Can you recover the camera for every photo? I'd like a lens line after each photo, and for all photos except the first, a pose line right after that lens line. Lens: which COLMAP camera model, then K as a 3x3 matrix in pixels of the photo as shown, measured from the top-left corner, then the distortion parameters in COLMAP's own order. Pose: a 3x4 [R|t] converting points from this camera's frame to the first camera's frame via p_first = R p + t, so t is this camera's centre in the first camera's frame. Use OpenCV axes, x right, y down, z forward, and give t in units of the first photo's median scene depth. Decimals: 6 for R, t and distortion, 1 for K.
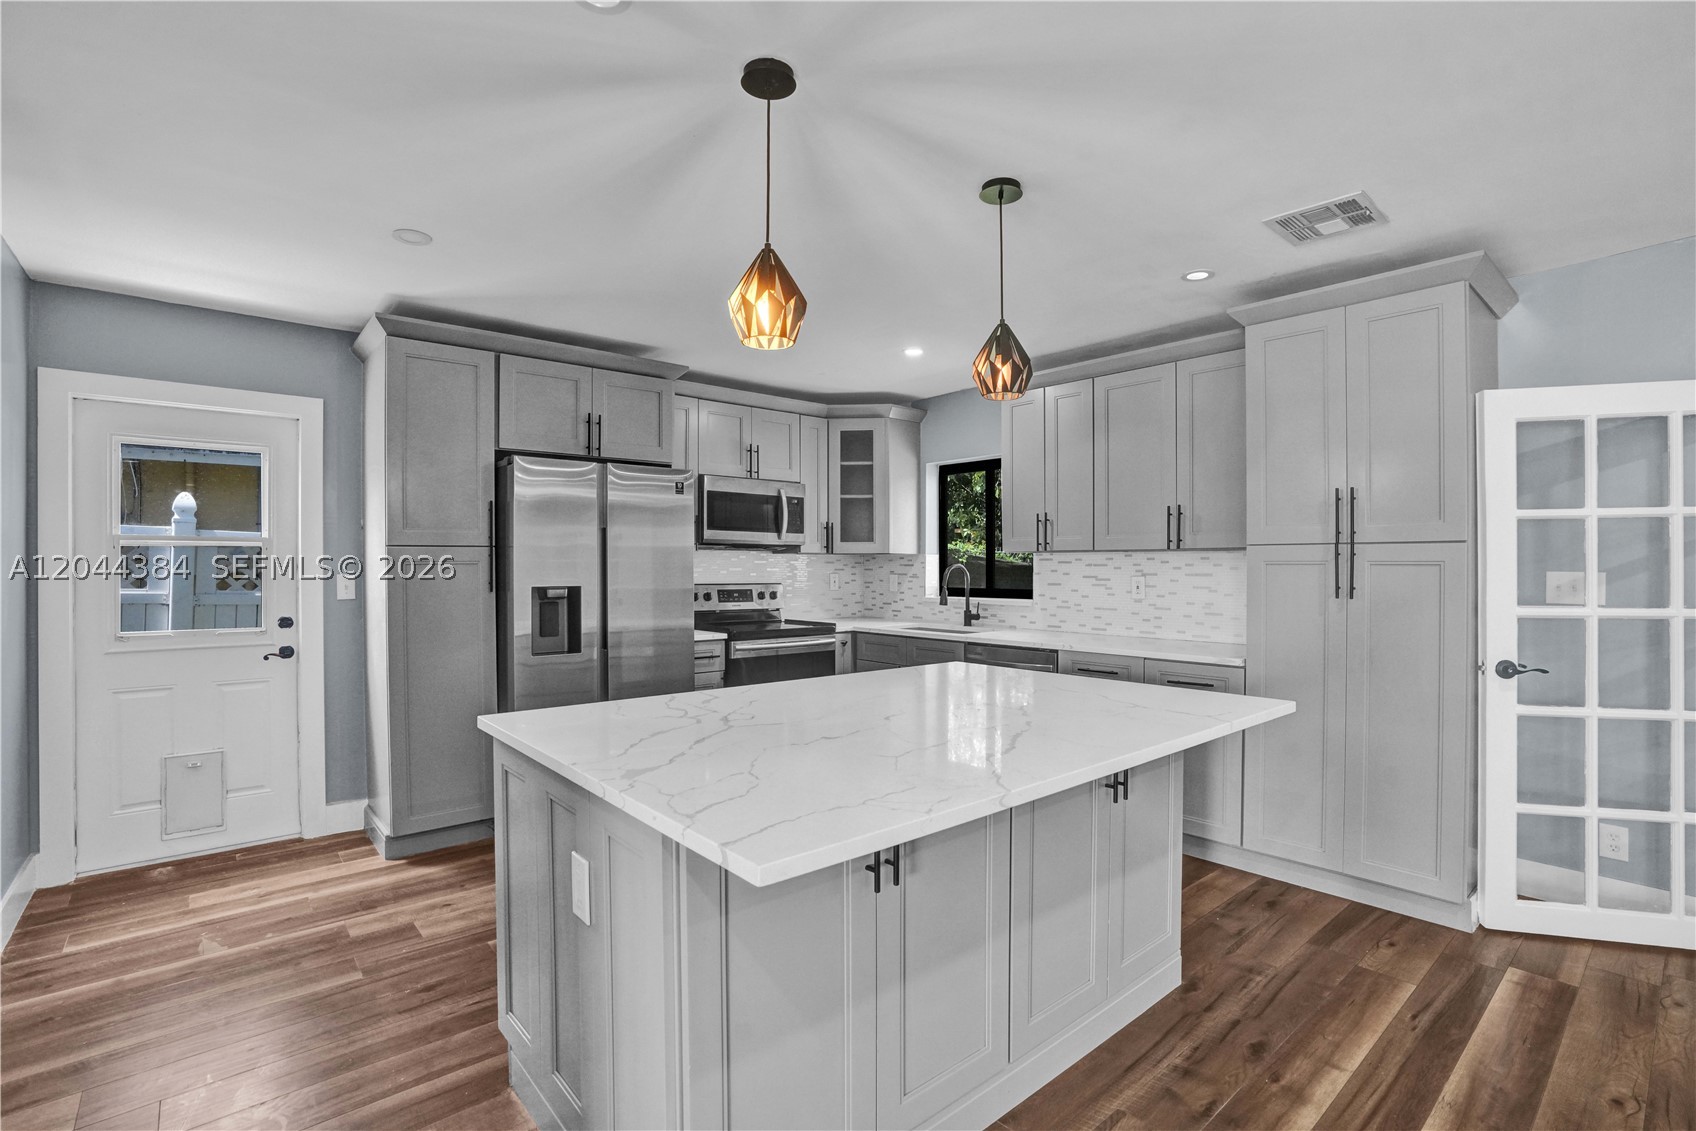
lens RADIAL K [[784.0, 0, 855.8], [0, 784.0, 565.9], [0, 0, 1]] dist [-0.069452, 0.027266]
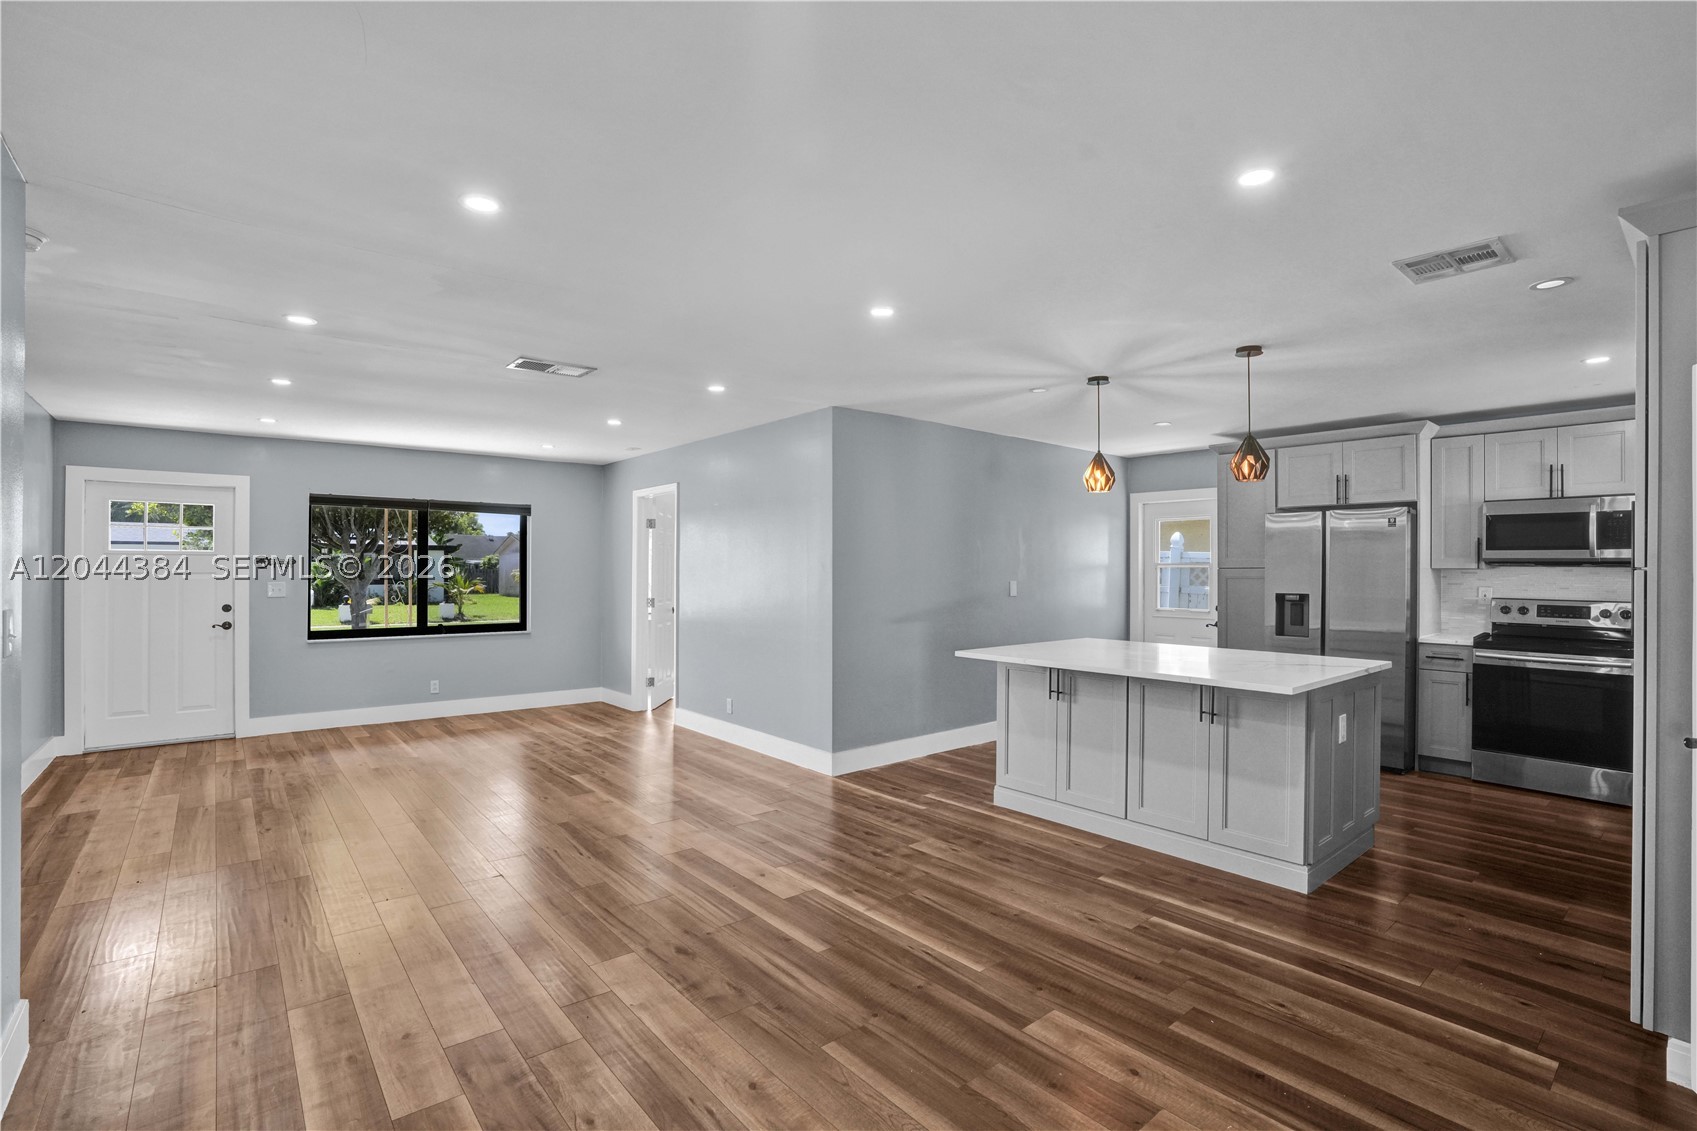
lens RADIAL K [[784.4, 0, 856.3], [0, 784.4, 565.9], [0, 0, 1]] dist [-0.069452, 0.027266]
pose [[-0.014201, -0.002276, -0.999897, 0.924331], [-0.002792, 0.999994, -0.002237, -0.018379], [0.999895, 0.002760, -0.014207, 0.106516]]
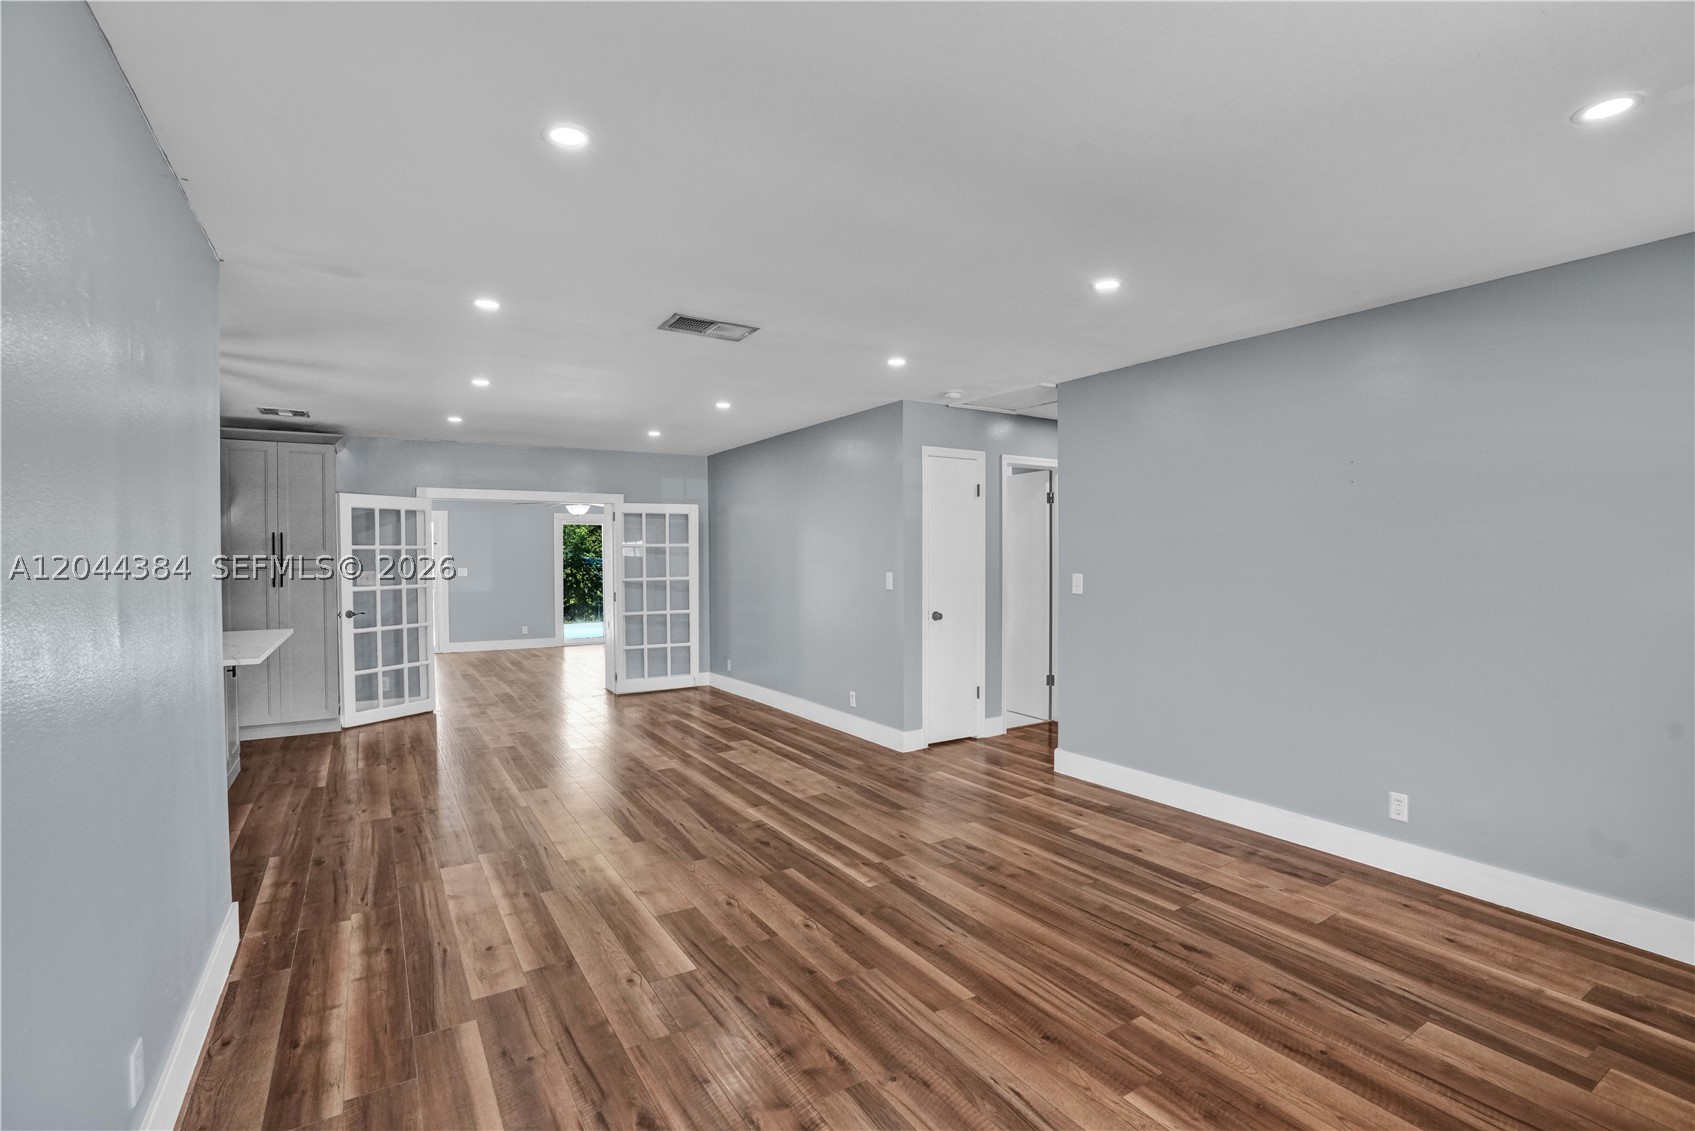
lens RADIAL K [[783.5, 0, 855.3], [0, 783.5, 565.9], [0, 0, 1]] dist [-0.069452, 0.027266]
pose [[0.150409, -0.015591, 0.988501, -0.712914], [0.006650, 0.999869, 0.014758, -0.021104], [-0.988602, 0.004354, 0.150493, -0.520275]]
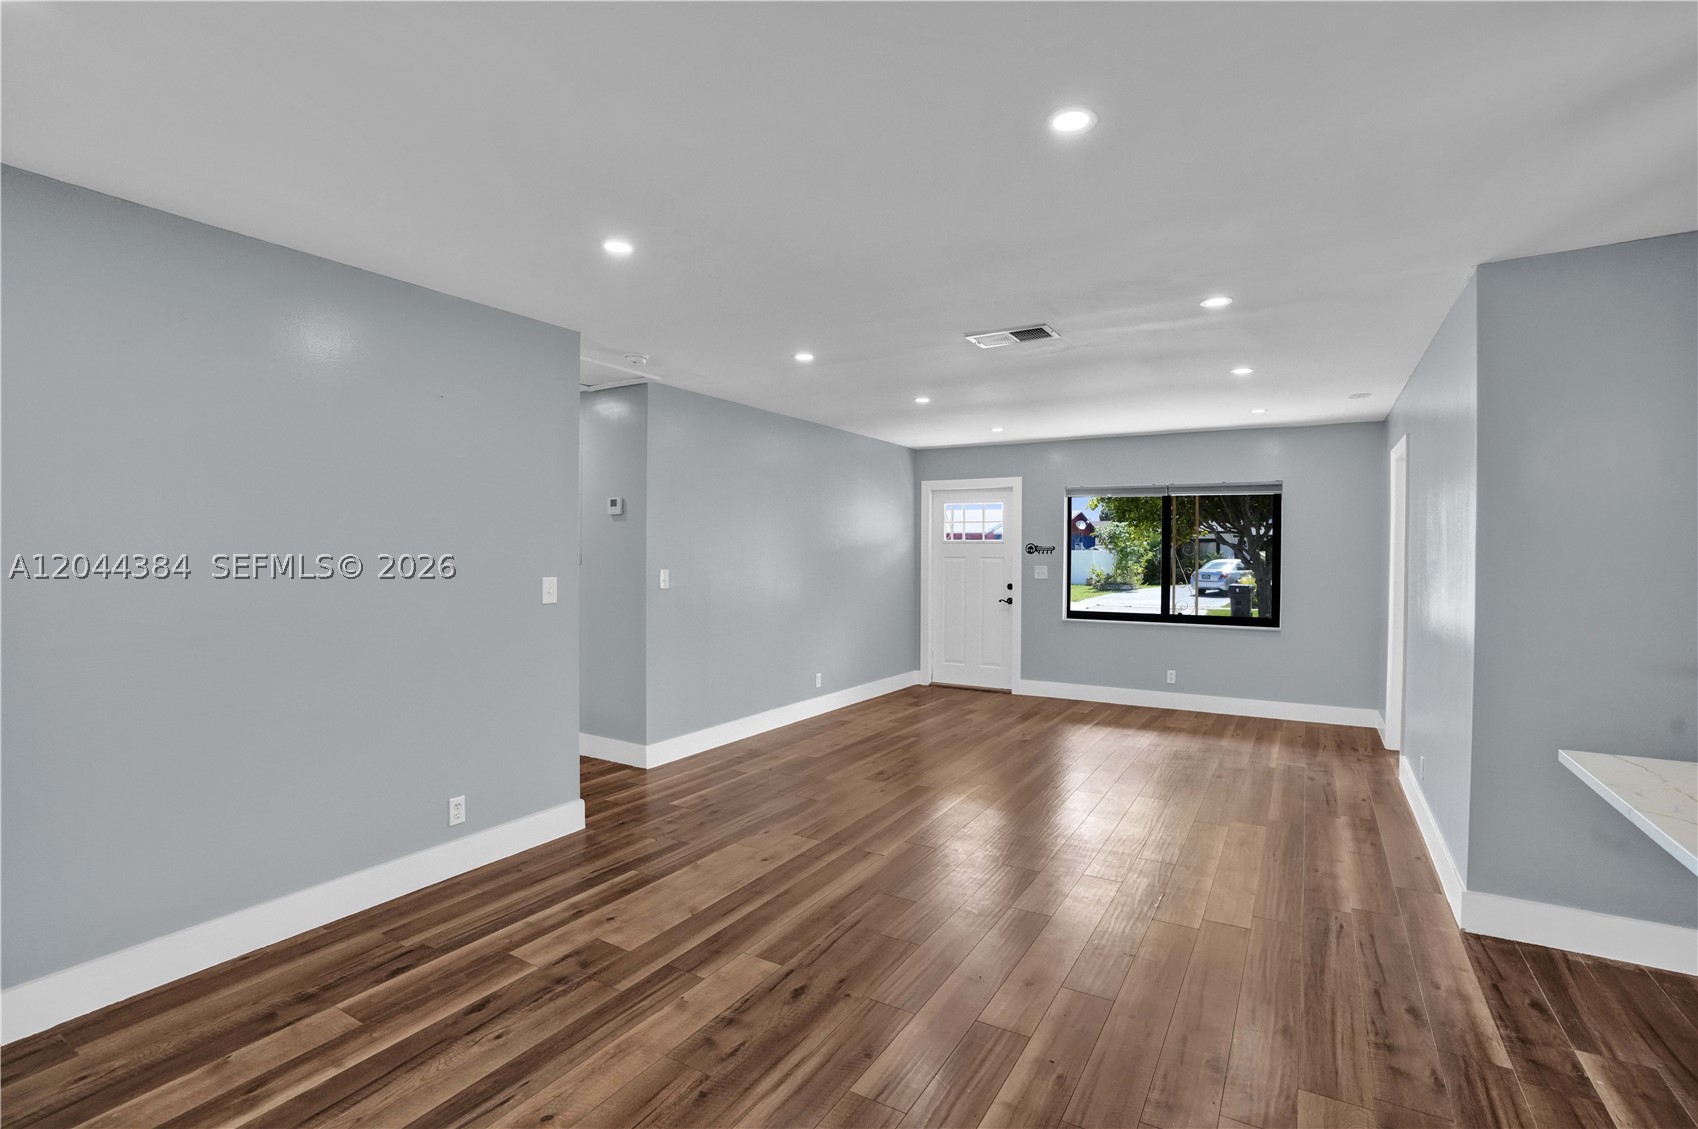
lens RADIAL K [[784.9, 0, 856.8], [0, 784.9, 564.9], [0, 0, 1]] dist [-0.069452, 0.027266]
pose [[-0.948310, 0.002534, -0.317337, 0.452671], [-0.003652, 0.999815, 0.018895, -0.021254], [0.317326, 0.019078, -0.948125, 0.471193]]
